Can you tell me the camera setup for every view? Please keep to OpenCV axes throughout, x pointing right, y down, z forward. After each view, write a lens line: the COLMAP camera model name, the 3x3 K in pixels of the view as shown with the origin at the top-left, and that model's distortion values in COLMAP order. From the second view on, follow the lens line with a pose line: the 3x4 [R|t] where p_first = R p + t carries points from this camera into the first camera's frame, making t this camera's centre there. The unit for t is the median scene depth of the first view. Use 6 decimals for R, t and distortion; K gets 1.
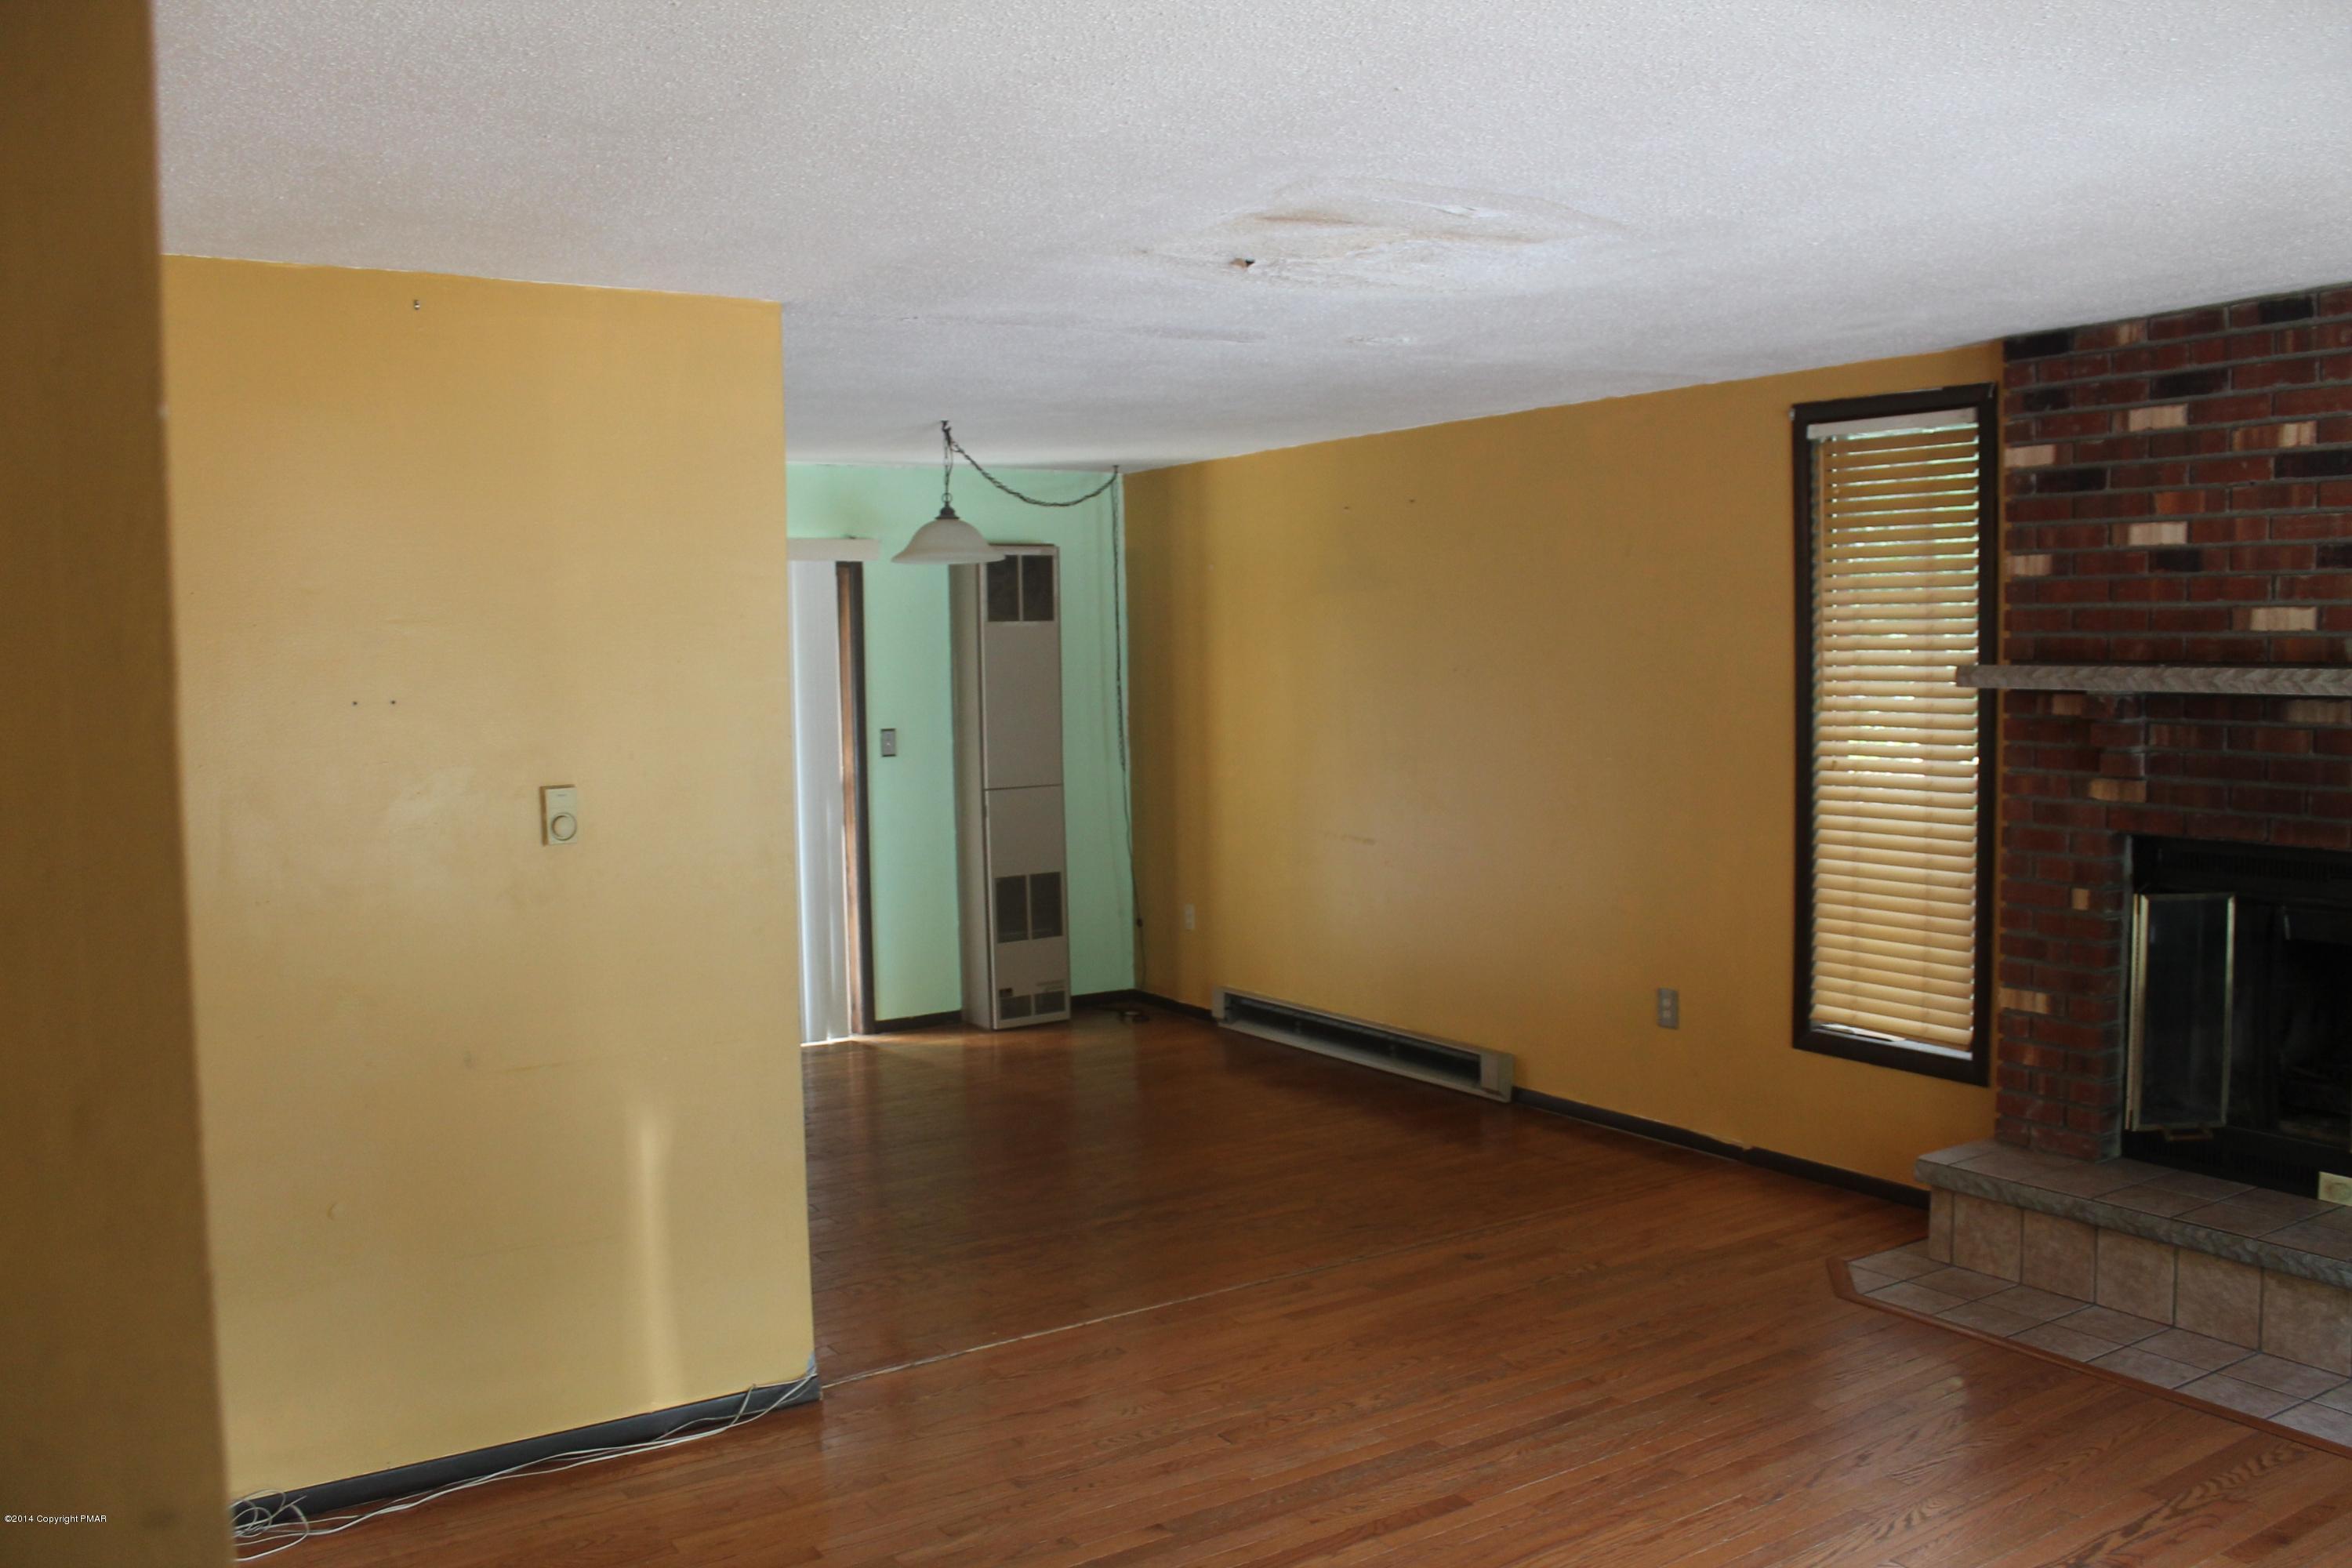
lens RADIAL K [[1925.8, 0, 1176.0], [0, 1925.8, 784.0], [0, 0, 1]] dist [-0.147552, 0.001389]
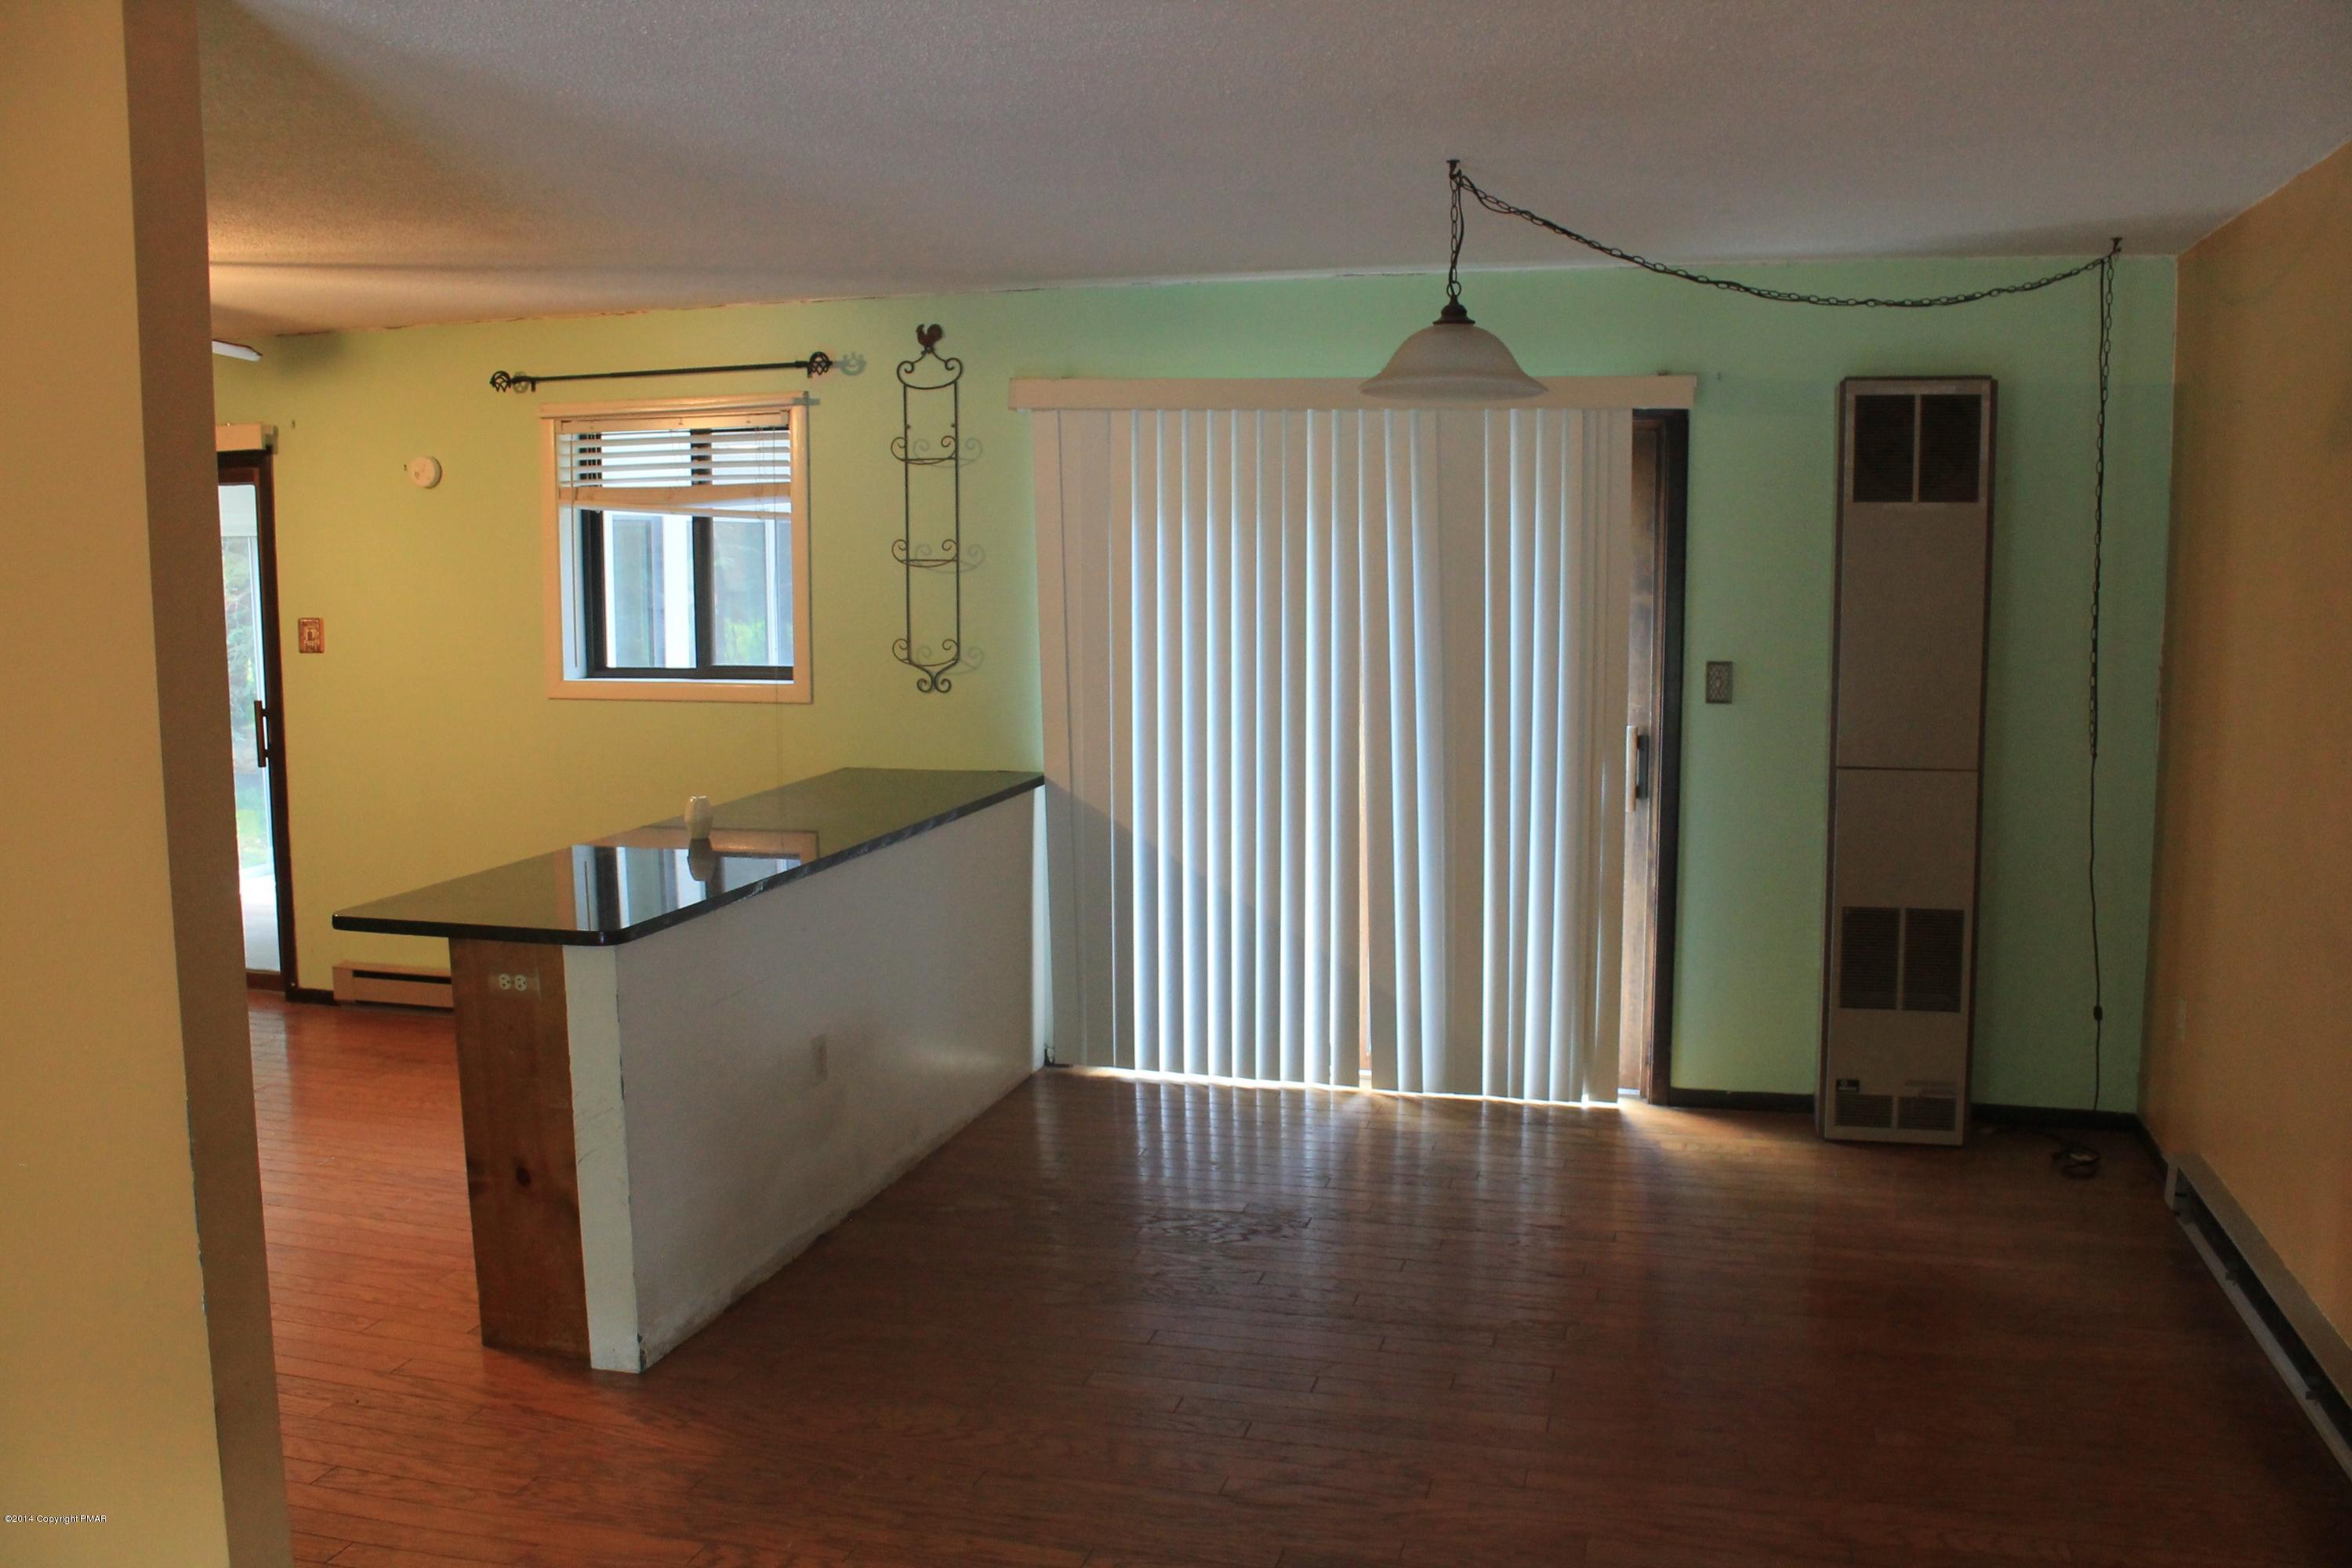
lens RADIAL K [[1925.8, 0, 1176.0], [0, 1925.8, 784.0], [0, 0, 1]] dist [-0.147552, 0.001389]
pose [[0.671304, 0.106710, -0.733460, 0.211567], [-0.059702, 0.994151, 0.089995, -0.034615], [0.738773, -0.016625, 0.673749, 0.417351]]
